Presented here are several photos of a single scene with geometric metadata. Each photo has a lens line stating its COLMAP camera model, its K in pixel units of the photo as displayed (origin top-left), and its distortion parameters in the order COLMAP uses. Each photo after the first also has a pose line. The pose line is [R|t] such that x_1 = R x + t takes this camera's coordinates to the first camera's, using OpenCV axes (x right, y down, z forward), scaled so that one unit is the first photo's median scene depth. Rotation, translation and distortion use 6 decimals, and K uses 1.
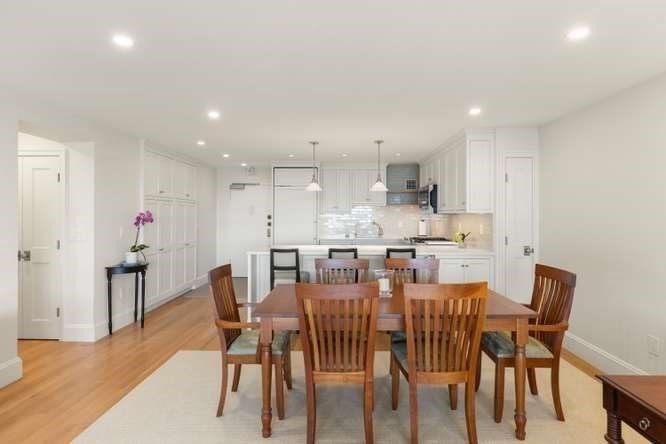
lens RADIAL K [[356.2, 0, 331.3], [0, 356.2, 211.6], [0, 0, 1]] dist [-0.002160, -0.000709]
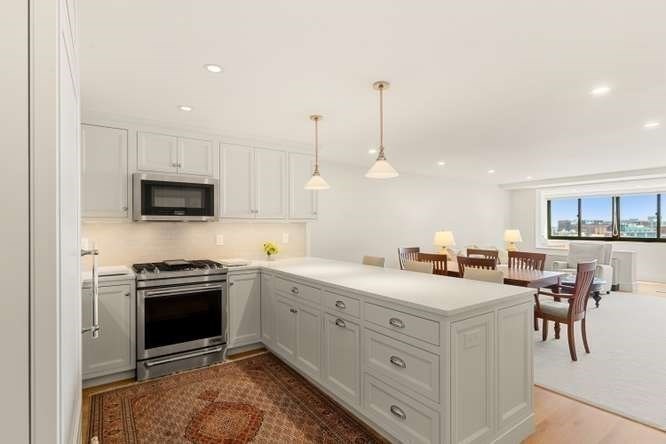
lens RADIAL K [[333.3, 0, 333.0], [0, 333.3, 222.0], [0, 0, 1]] dist [-0.003407, -0.000407]
pose [[-0.588966, 0.007289, 0.808125, -0.443848], [-0.005850, 0.999895, -0.013283, 0.015025], [-0.808137, -0.012551, -0.588861, 1.451619]]
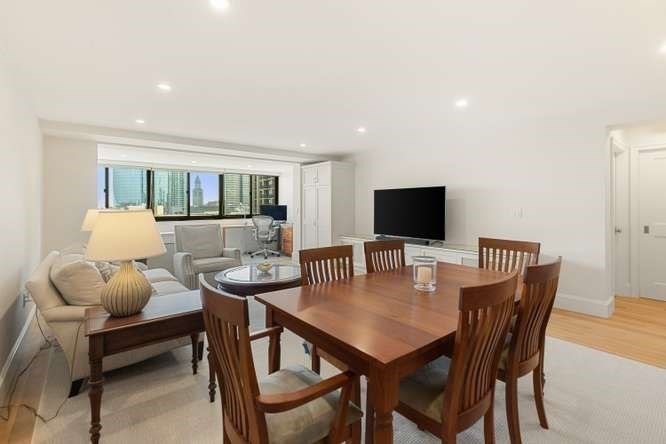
lens RADIAL K [[304.2, 0, 333.1], [0, 304.2, 204.4], [0, 0, 1]] dist [-0.000891, -0.000221]
pose [[-0.757221, -0.000014, -0.653158, 0.430965], [0.008712, 0.999911, -0.010122, 0.027029], [0.653100, -0.013355, -0.757154, 0.785945]]
